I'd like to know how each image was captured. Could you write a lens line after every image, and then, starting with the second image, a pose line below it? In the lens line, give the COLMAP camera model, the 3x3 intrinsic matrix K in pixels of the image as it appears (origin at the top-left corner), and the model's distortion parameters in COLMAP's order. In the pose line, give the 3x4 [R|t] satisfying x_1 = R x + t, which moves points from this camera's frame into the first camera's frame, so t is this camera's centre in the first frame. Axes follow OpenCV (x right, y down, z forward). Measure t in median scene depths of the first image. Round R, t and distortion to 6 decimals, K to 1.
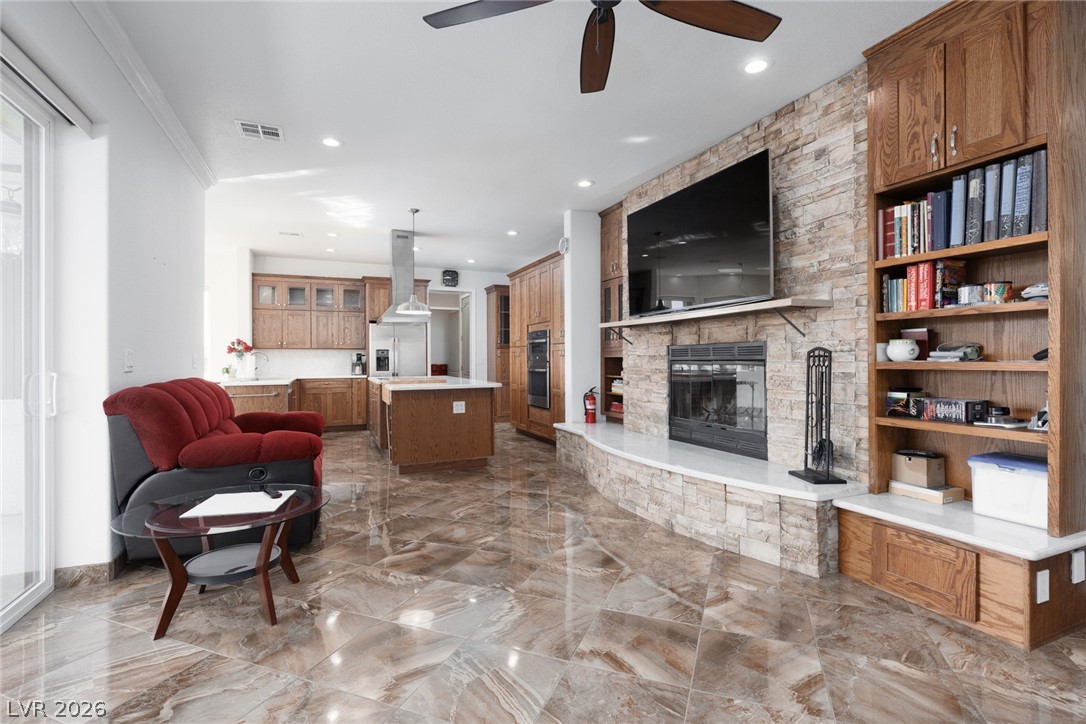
lens RADIAL K [[505.7, 0, 546.4], [0, 505.7, 359.3], [0, 0, 1]] dist [-0.003505, 0.001524]
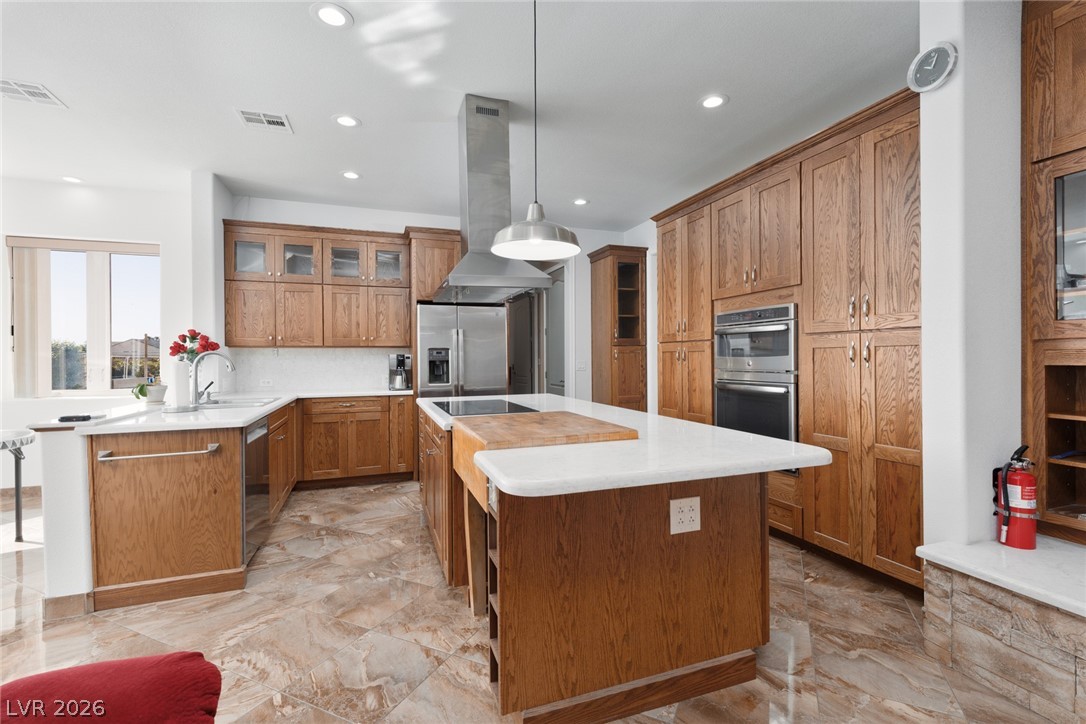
lens RADIAL K [[486.0, 0, 545.3], [0, 486.0, 360.3], [0, 0, 1]] dist [0.008096, -0.001140]
pose [[0.997640, -0.001137, -0.068656, -0.202696], [0.001466, 0.999988, 0.004745, -0.009026], [0.068649, -0.004834, 0.997629, 0.553702]]
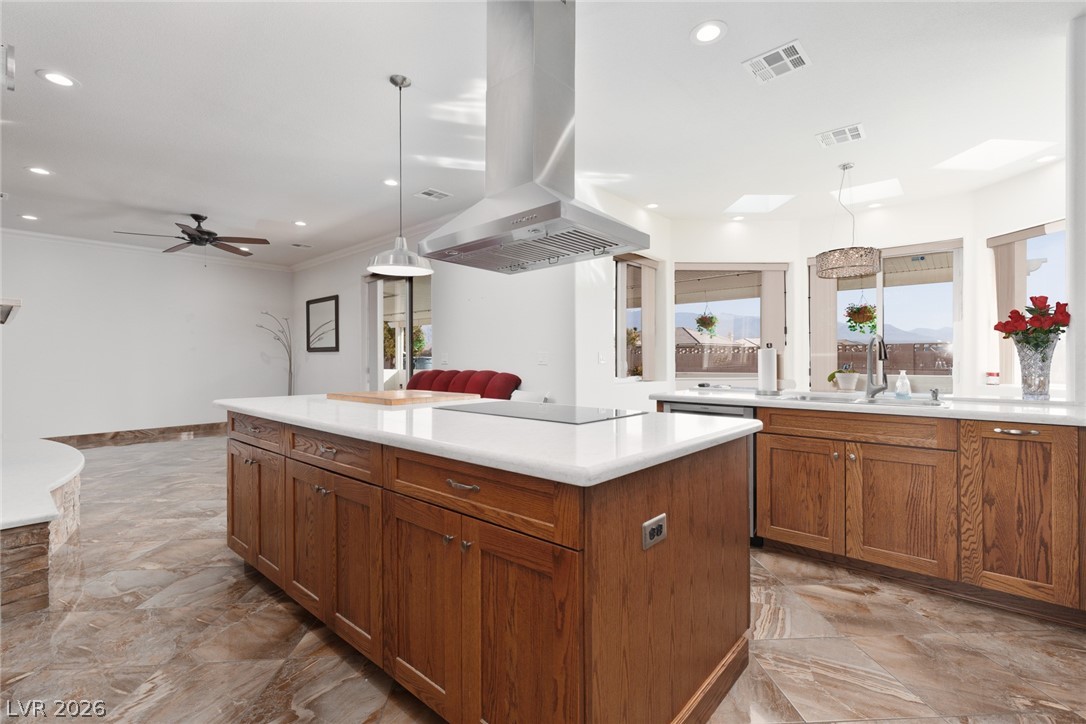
lens RADIAL K [[486.0, 0, 546.8], [0, 486.0, 362.0], [0, 0, 1]] dist [0.008096, -0.001140]
pose [[-0.907639, 0.009499, -0.419643, -0.162865], [0.007592, 0.999952, 0.006213, 0.003282], [0.419682, 0.002453, -0.907668, 1.356785]]
